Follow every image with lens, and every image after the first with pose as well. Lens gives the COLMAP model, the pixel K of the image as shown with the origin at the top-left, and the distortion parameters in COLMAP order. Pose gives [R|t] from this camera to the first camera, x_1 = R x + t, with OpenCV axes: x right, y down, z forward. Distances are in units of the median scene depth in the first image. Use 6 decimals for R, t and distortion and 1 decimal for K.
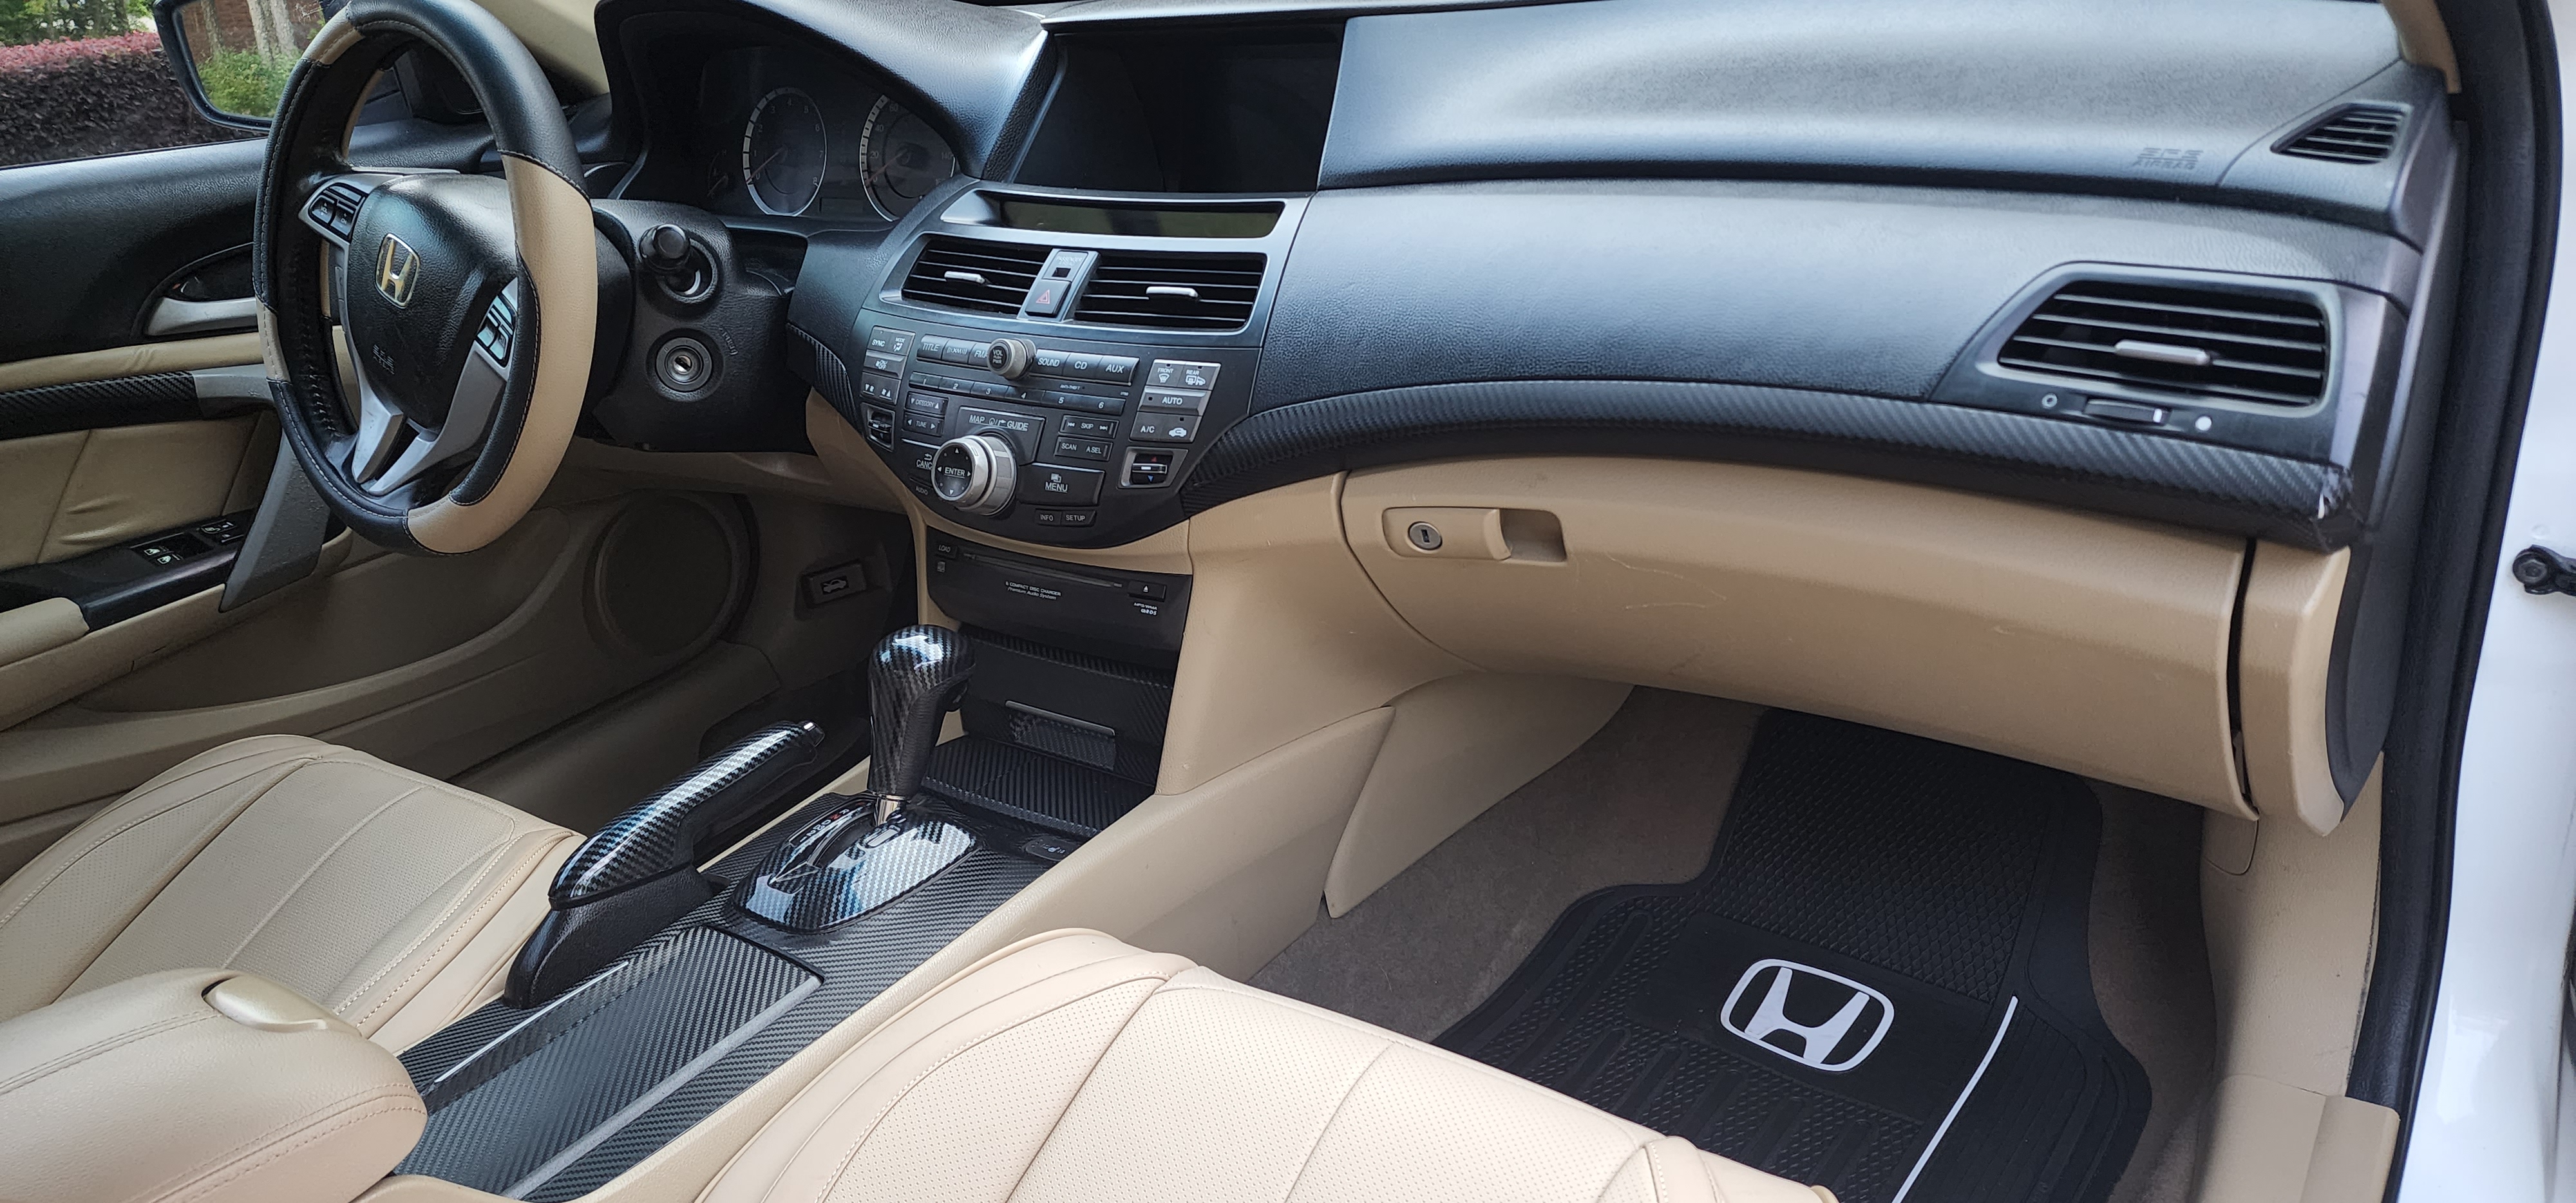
lens RADIAL K [[1758.6, 0, 1221.6], [0, 1758.6, 558.2], [0, 0, 1]] dist [0.116570, -0.137691]
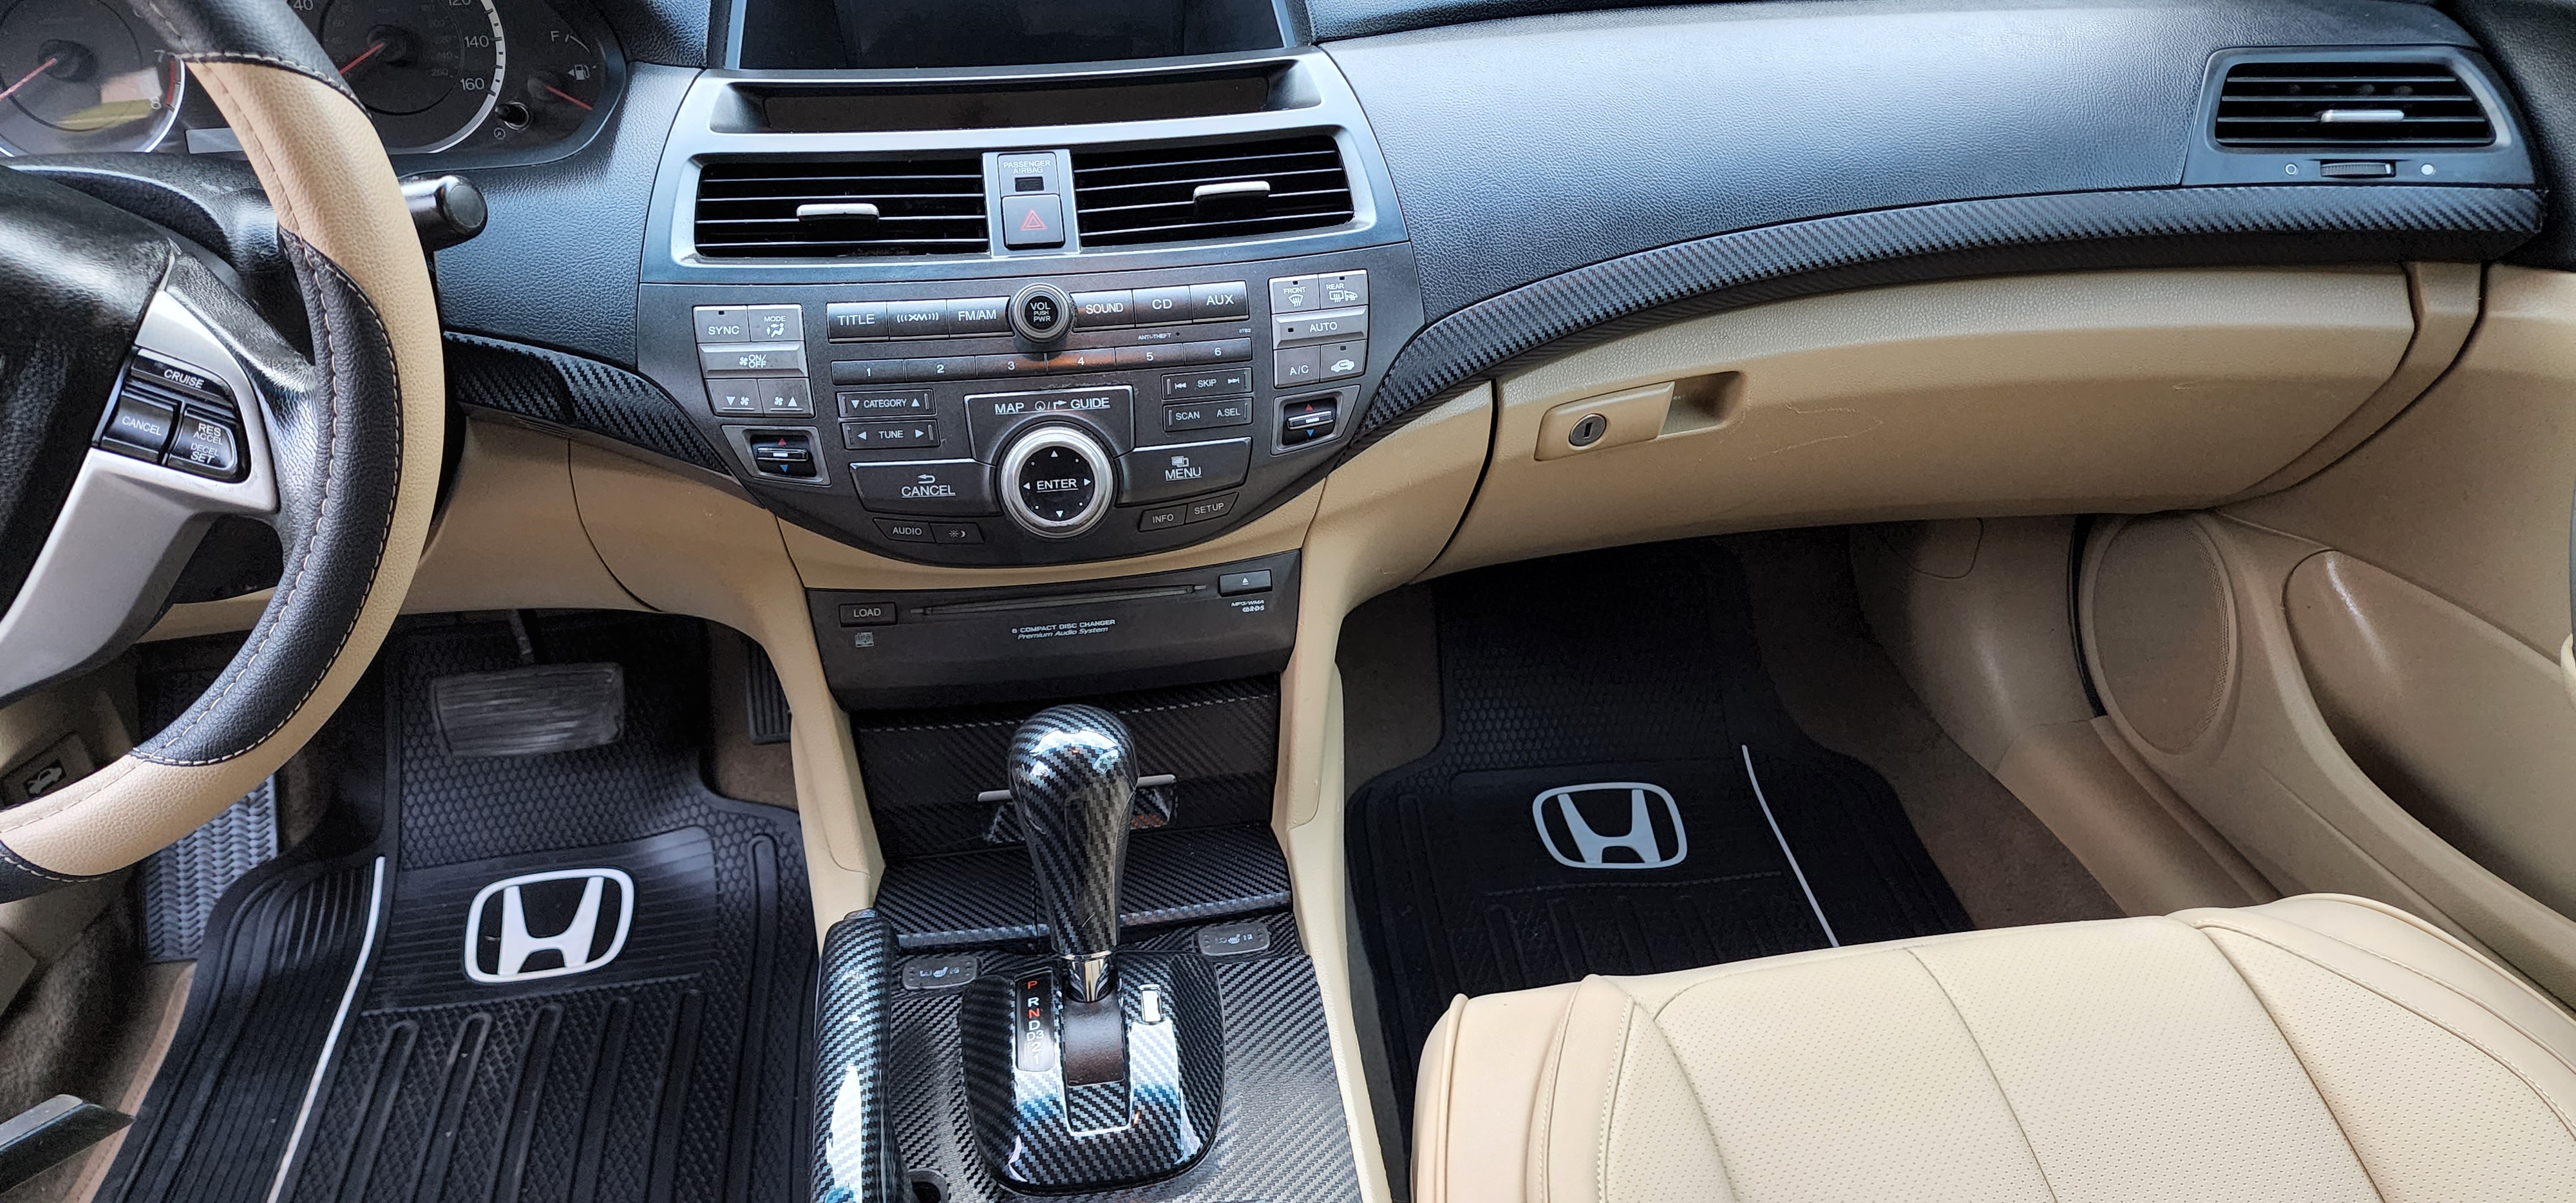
lens RADIAL K [[1758.6, 0, 1221.6], [0, 1758.6, 558.2], [0, 0, 1]] dist [0.116570, -0.137691]
pose [[0.710110, -0.245406, 0.659939, -0.550280], [0.205458, 0.968723, 0.139152, -0.100567], [-0.673447, 0.036777, 0.738320, 0.433670]]
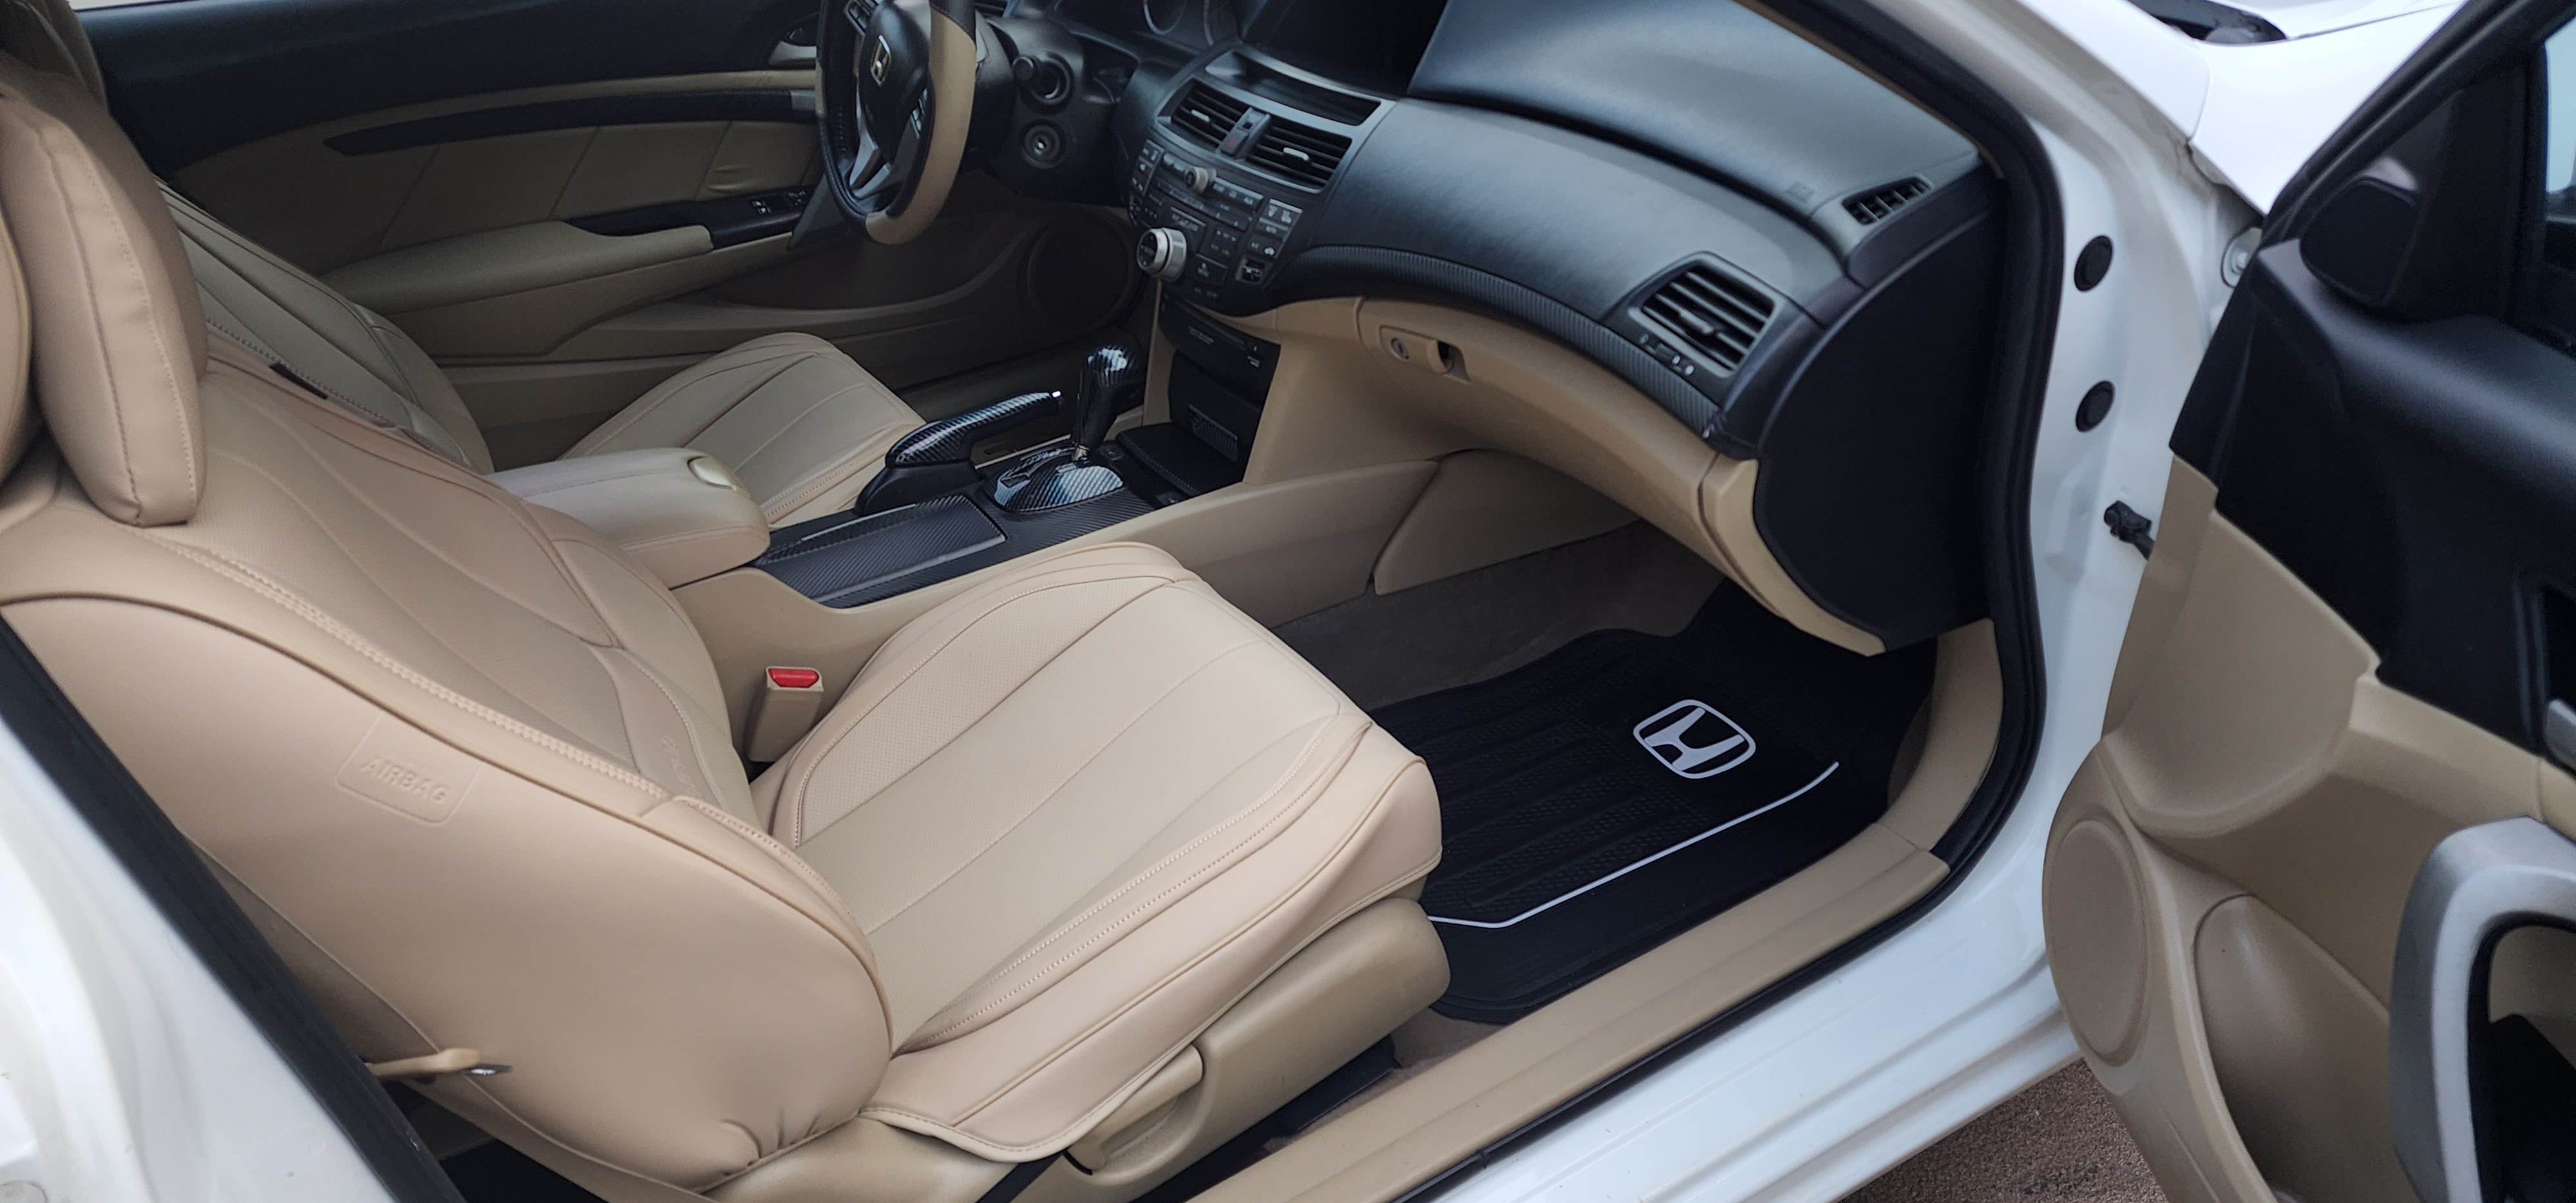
lens RADIAL K [[1758.6, 0, 1221.6], [0, 1758.6, 558.2], [0, 0, 1]] dist [0.116570, -0.137691]
pose [[0.919320, 0.226630, -0.321697, 0.456735], [-0.170554, 0.966206, 0.193281, -0.095666], [0.354629, -0.122821, 0.926905, -0.440711]]
